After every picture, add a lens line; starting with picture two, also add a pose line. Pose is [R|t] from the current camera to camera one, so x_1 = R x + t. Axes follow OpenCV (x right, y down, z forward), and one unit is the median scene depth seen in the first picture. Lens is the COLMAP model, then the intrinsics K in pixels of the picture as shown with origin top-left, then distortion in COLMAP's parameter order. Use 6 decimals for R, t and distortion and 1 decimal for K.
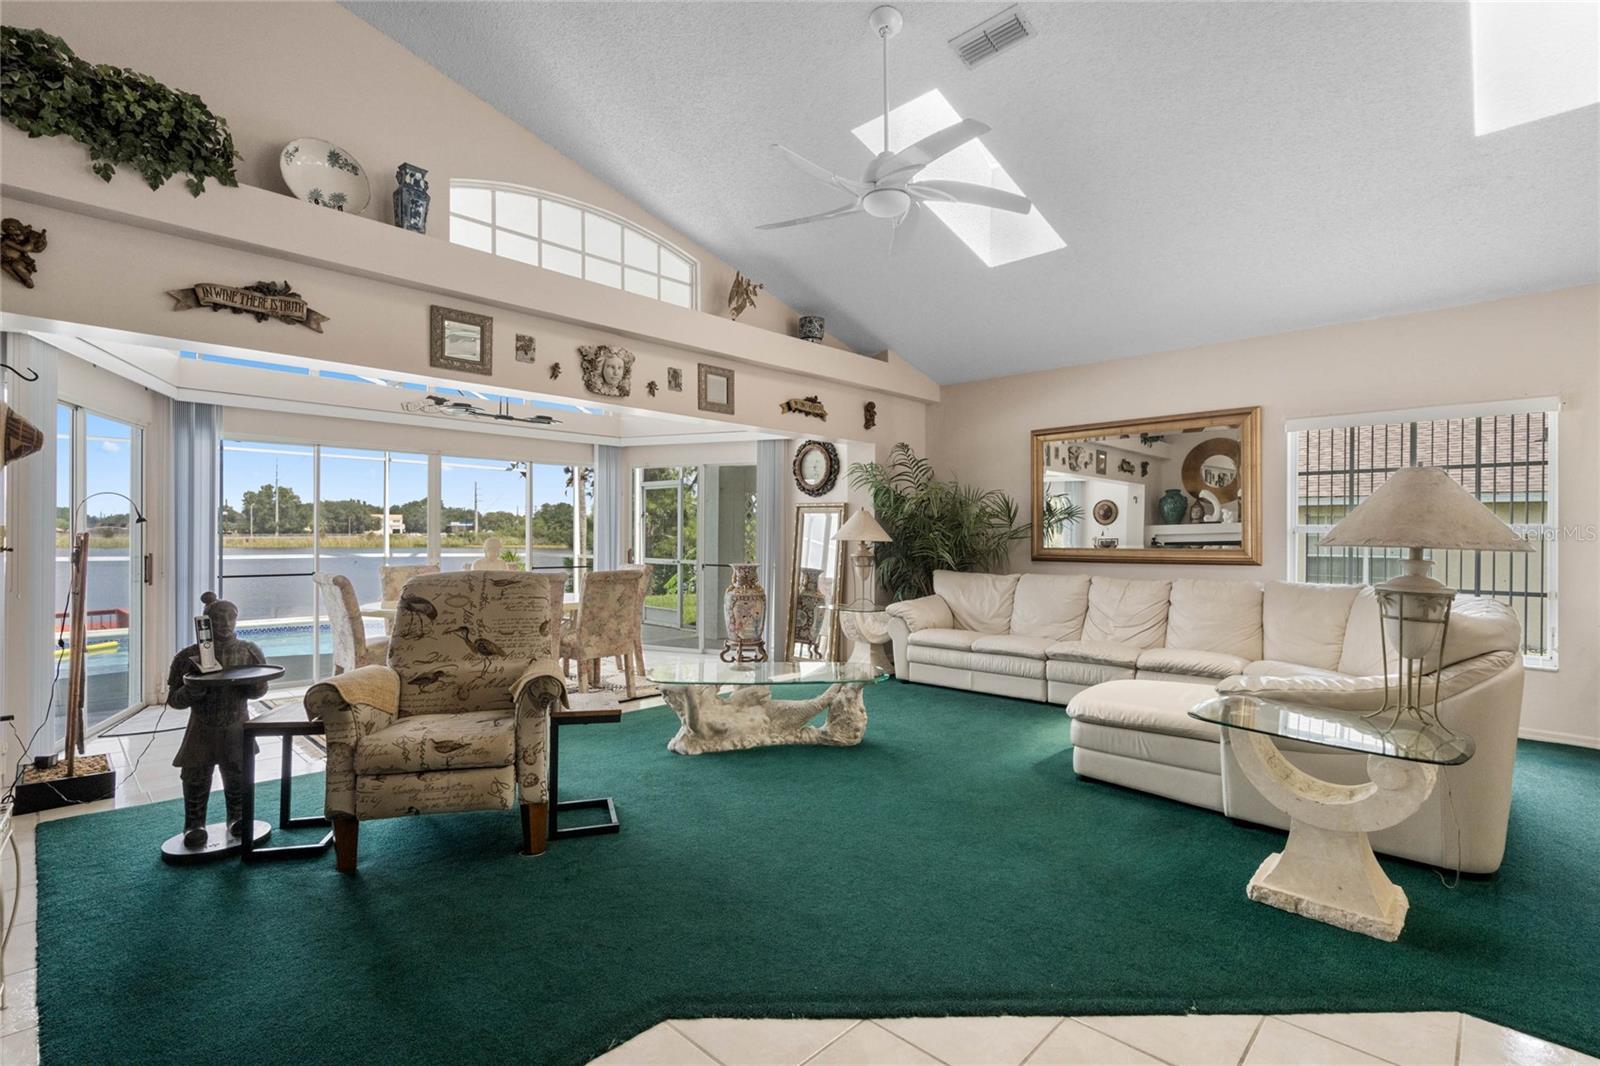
lens RADIAL K [[747.4, 0, 799.4], [0, 747.4, 537.6], [0, 0, 1]] dist [-0.006389, 0.000254]
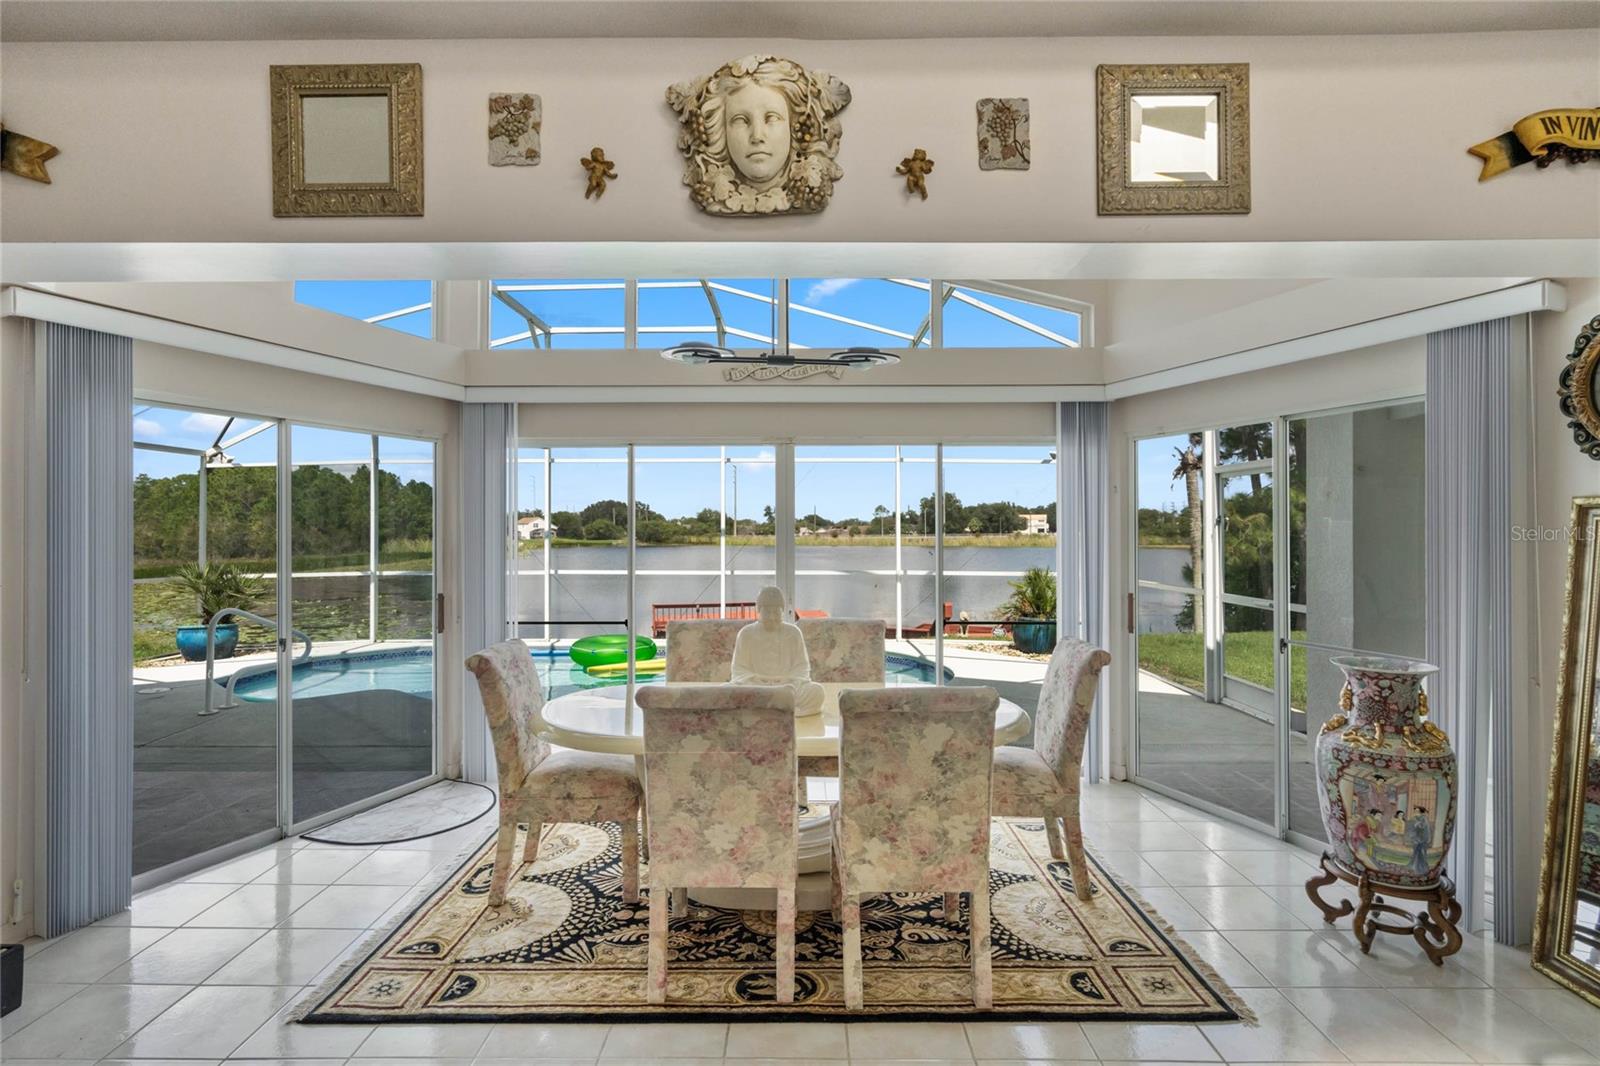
lens RADIAL K [[771.7, 0, 796.1], [0, 771.7, 526.9], [0, 0, 1]] dist [0.002509, -0.000065]
pose [[0.689661, -0.012774, -0.724020, 0.008156], [0.004437, 0.999900, -0.013414, -0.037212], [0.724119, 0.006039, 0.689649, 0.661271]]
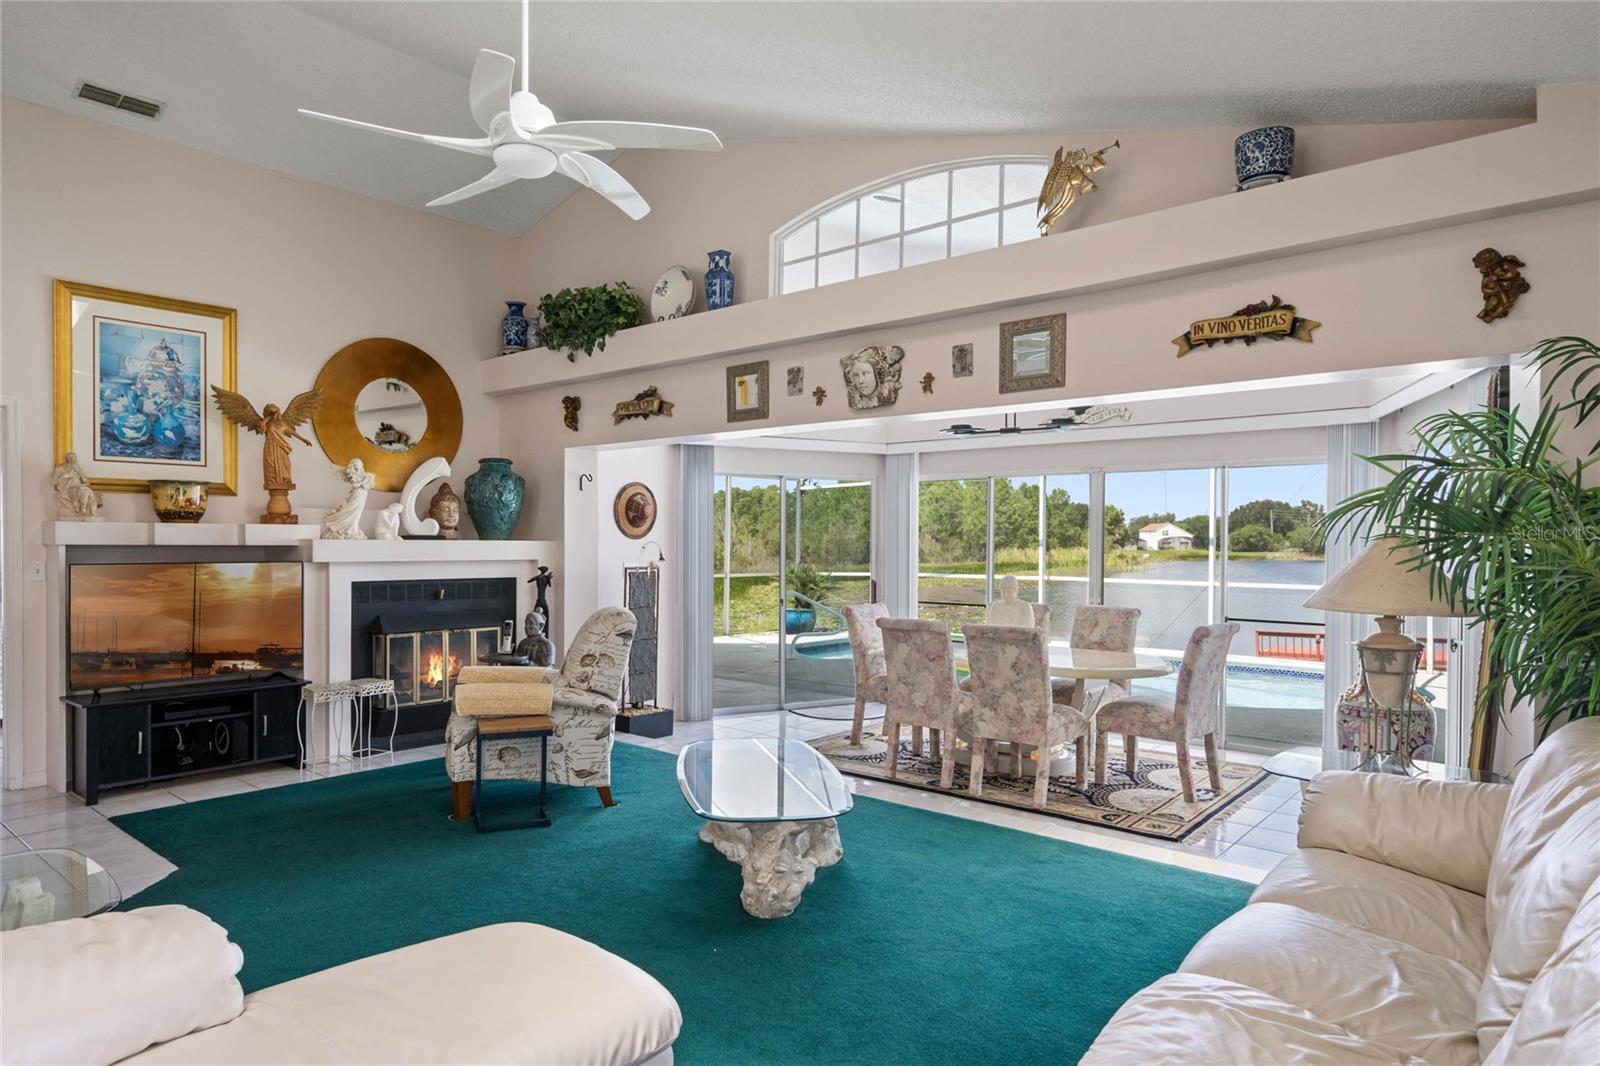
lens RADIAL K [[945.7, 0, 800.0], [0, 945.7, 542.8], [0, 0, 1]] dist [0.004638, -0.000567]
pose [[0.059716, -0.003693, -0.998209, 0.669402], [-0.006872, 0.999968, -0.004111, -0.032279], [0.998192, 0.007105, 0.059689, 0.740593]]
